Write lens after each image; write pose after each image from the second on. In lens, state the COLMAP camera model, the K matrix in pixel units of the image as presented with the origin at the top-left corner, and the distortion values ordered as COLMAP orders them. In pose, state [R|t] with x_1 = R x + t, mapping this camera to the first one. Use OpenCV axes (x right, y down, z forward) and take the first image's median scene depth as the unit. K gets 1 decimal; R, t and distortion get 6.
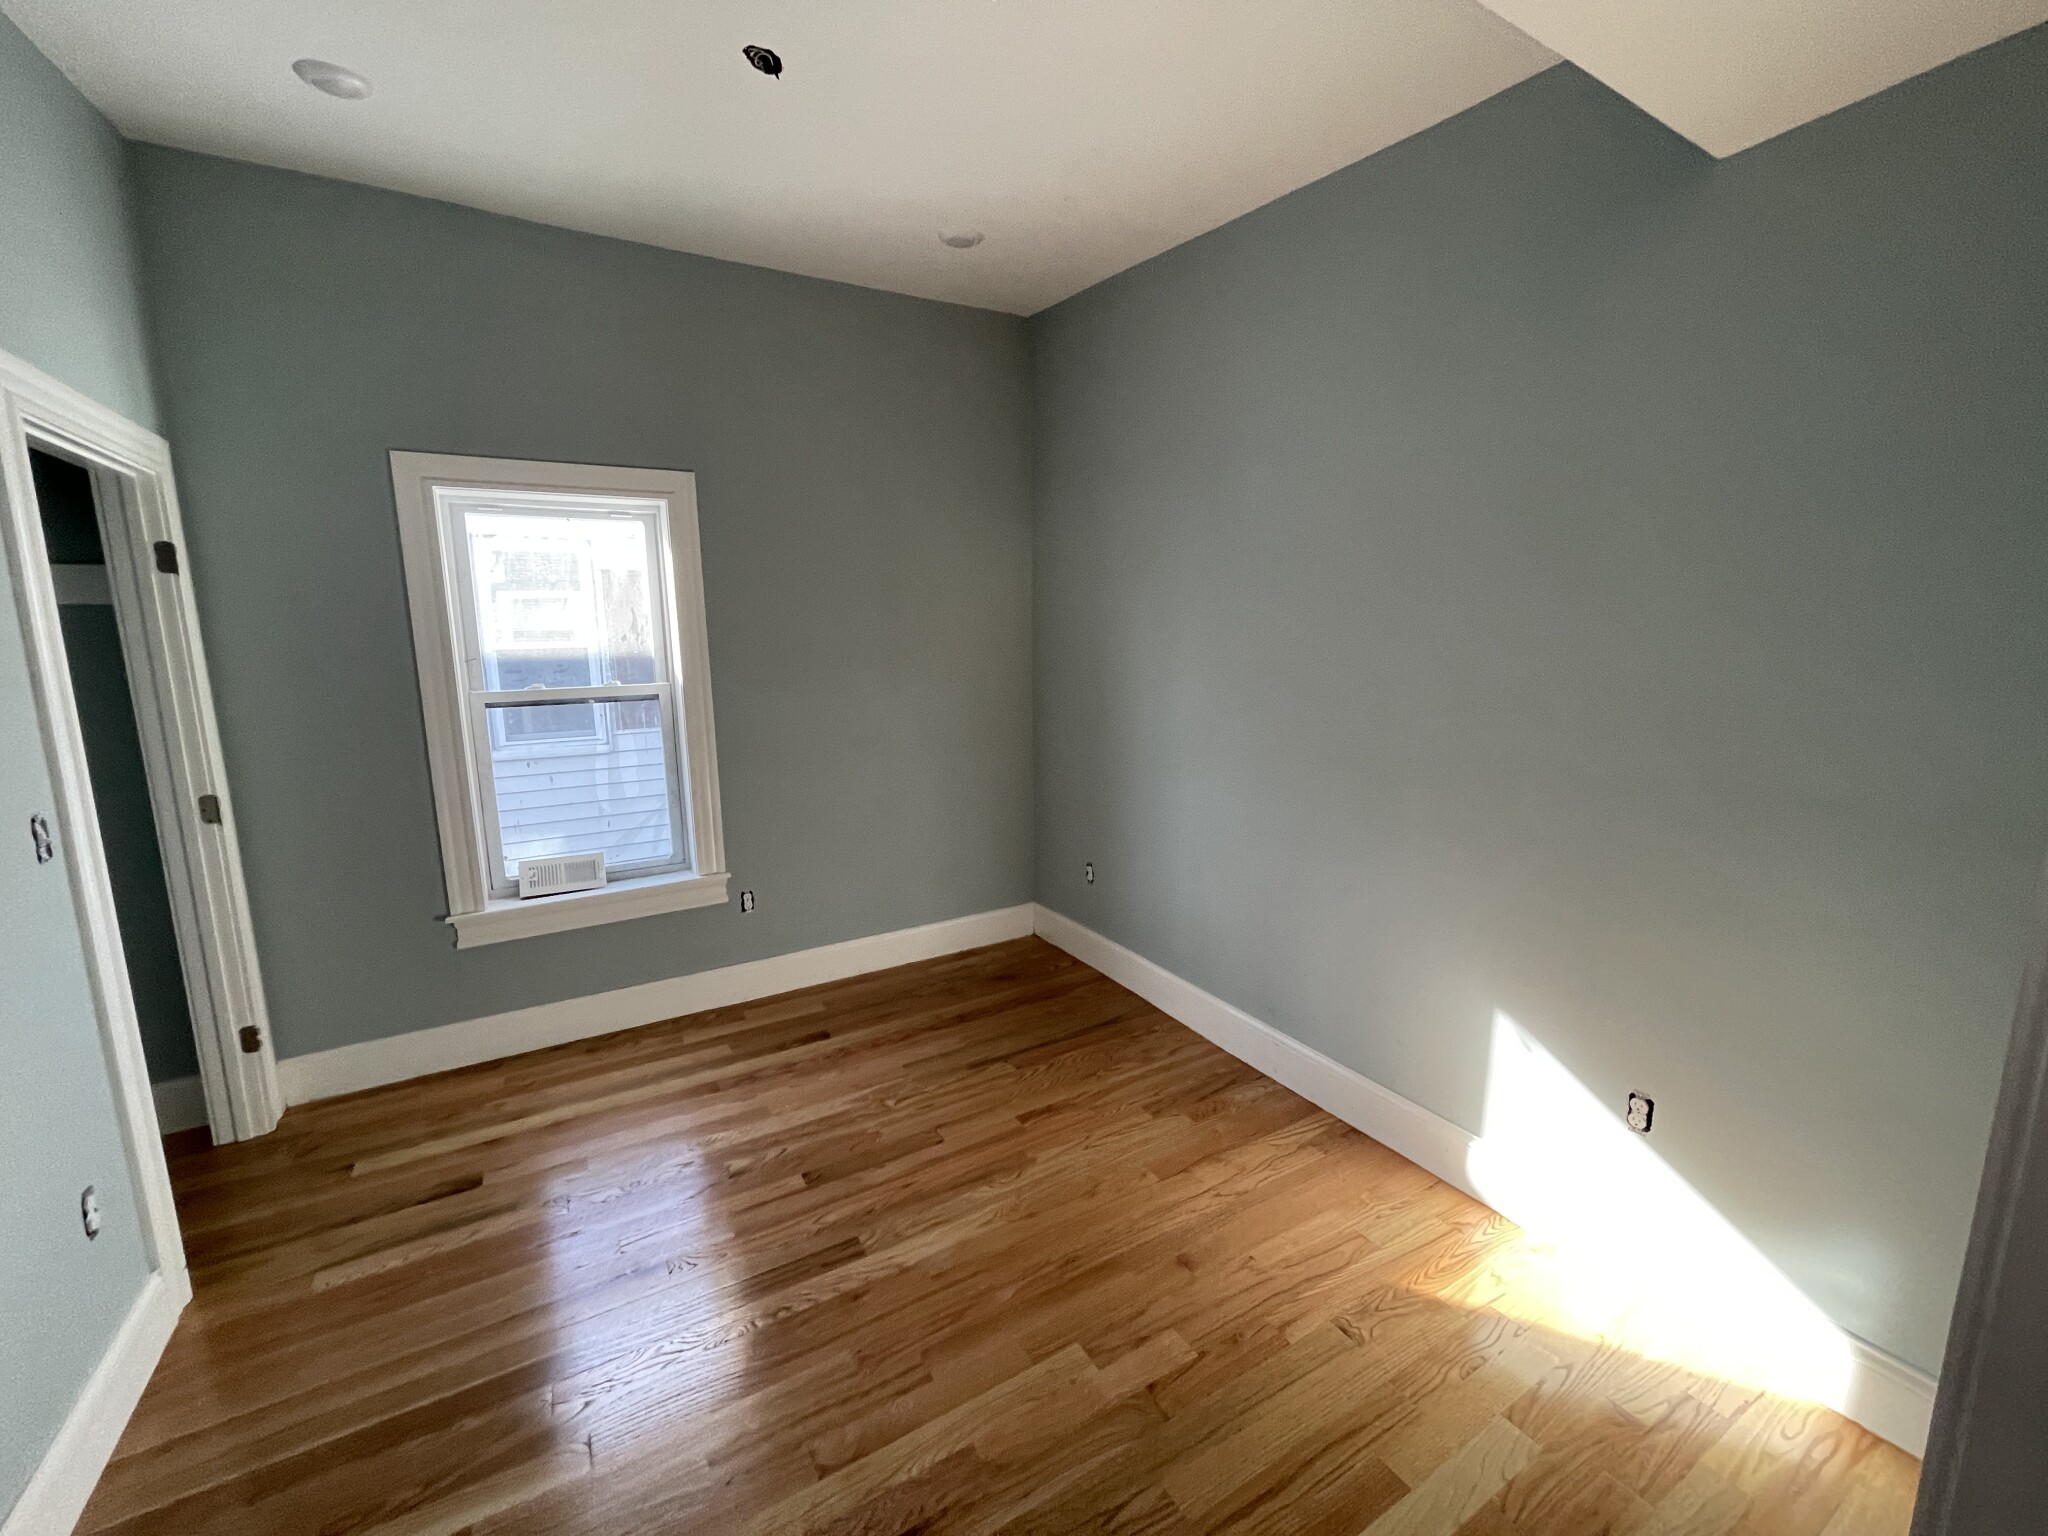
lens RADIAL K [[828.7, 0, 1024.0], [0, 828.7, 768.0], [0, 0, 1]] dist [-0.002213, -0.000282]
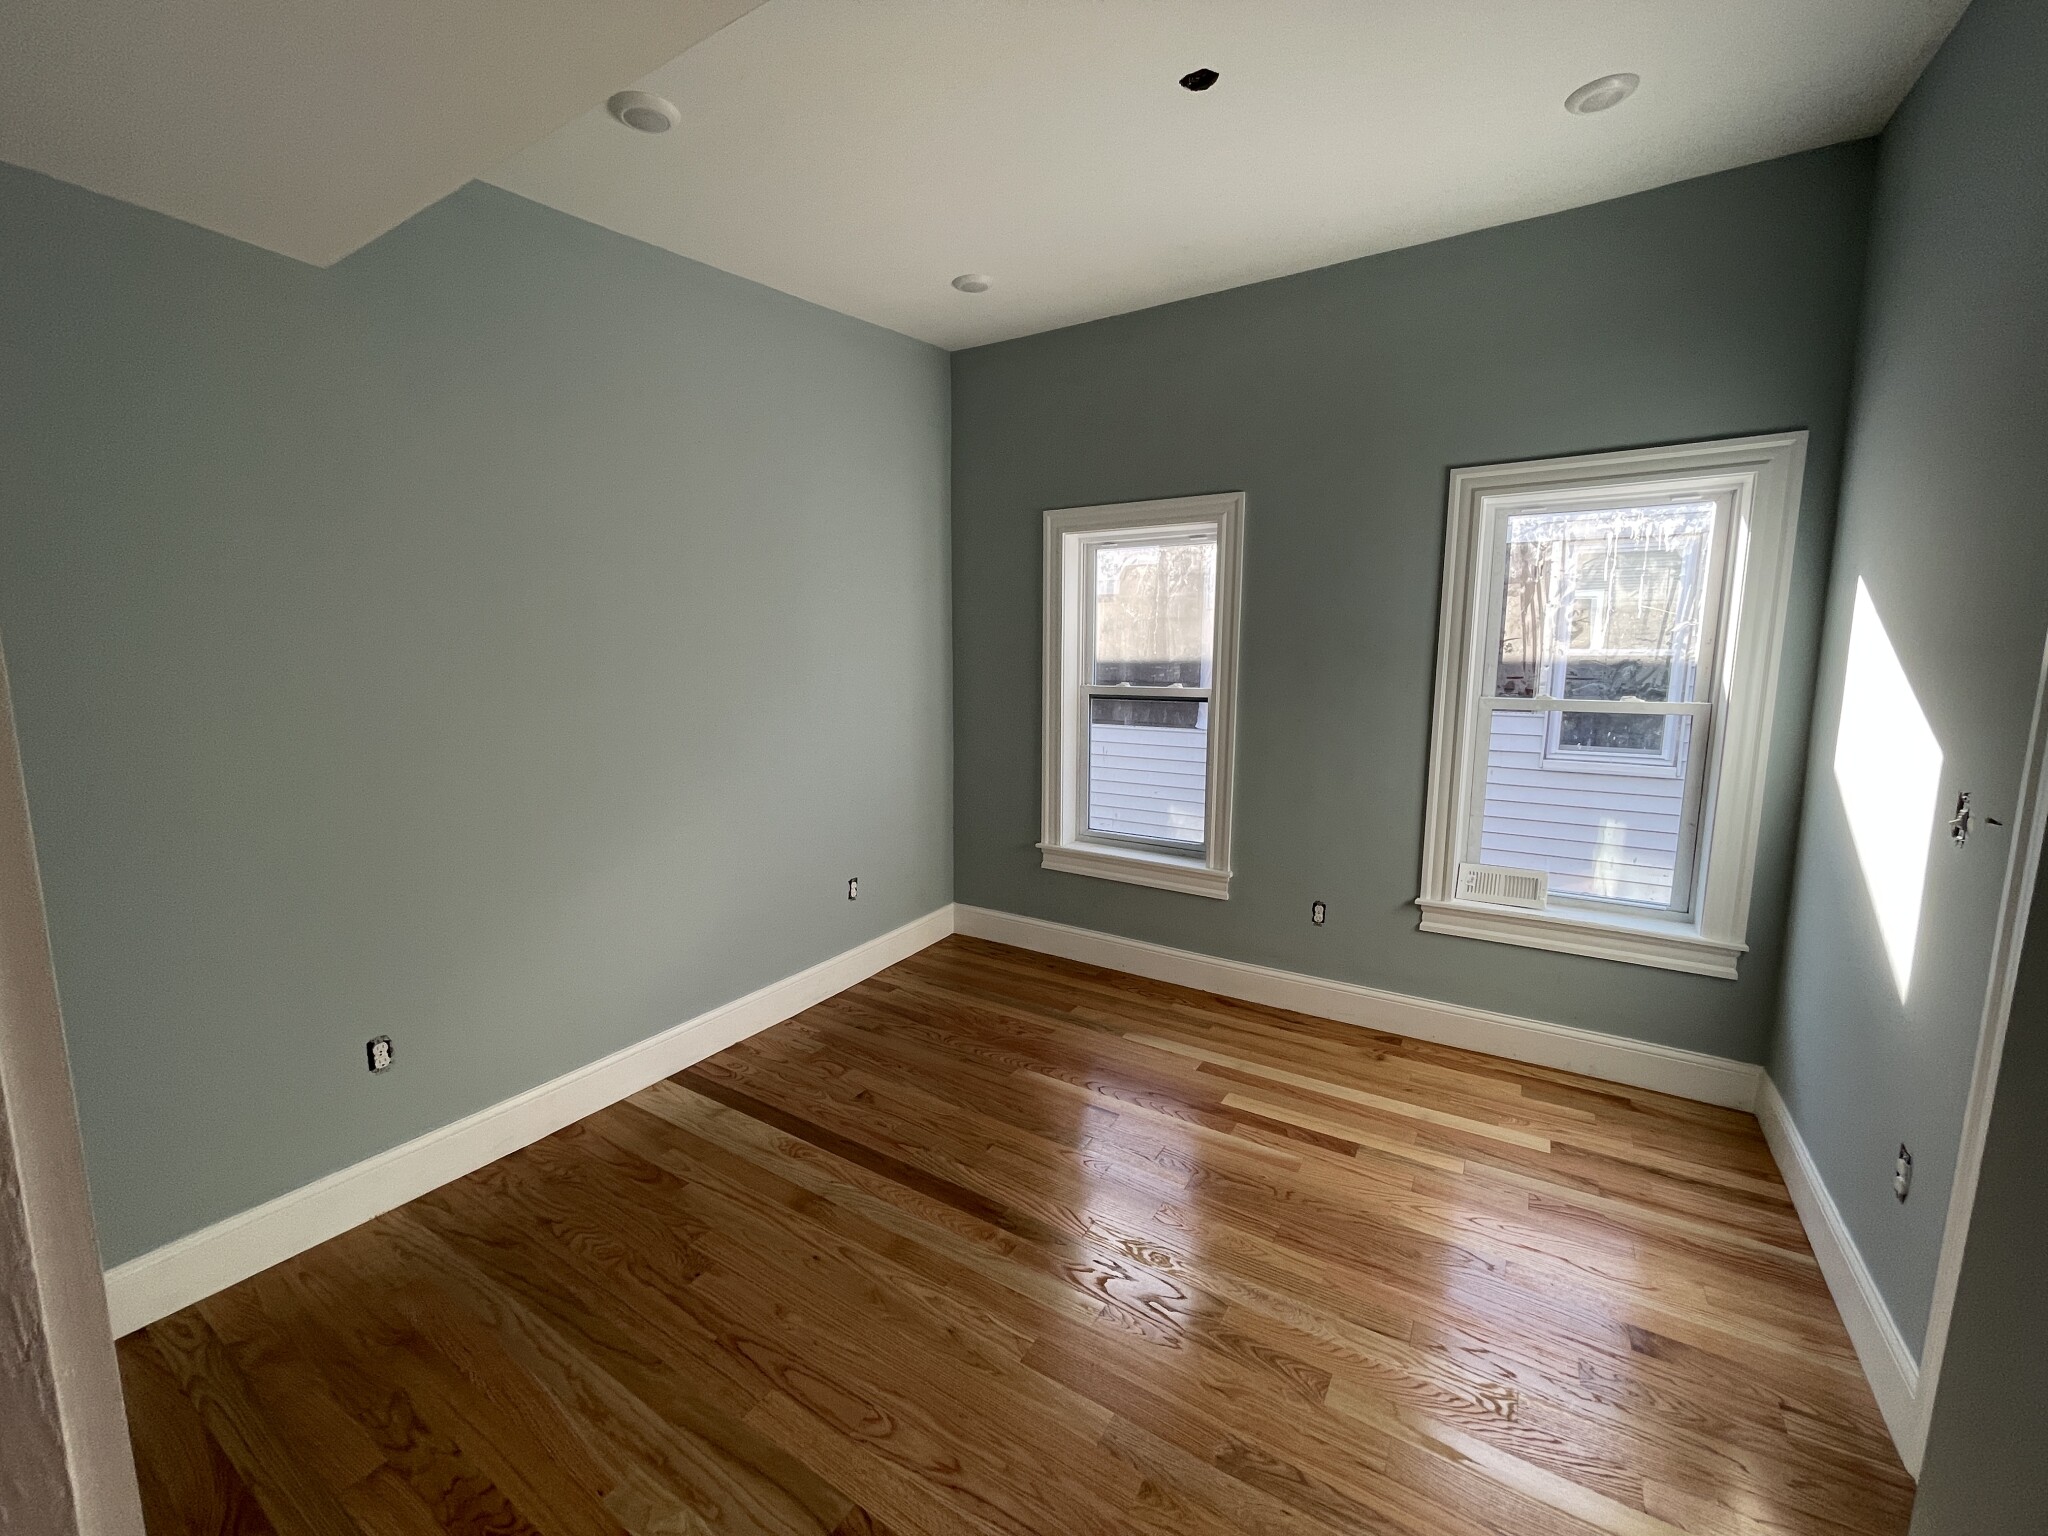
lens RADIAL K [[859.3, 0, 1024.0], [0, 859.3, 768.0], [0, 0, 1]] dist [0.001450, 0.000066]
pose [[0.469831, 0.140456, -0.871511, 0.479002], [-0.147627, 0.985859, 0.079299, -0.053096], [0.870325, 0.091401, 0.483923, 0.251210]]
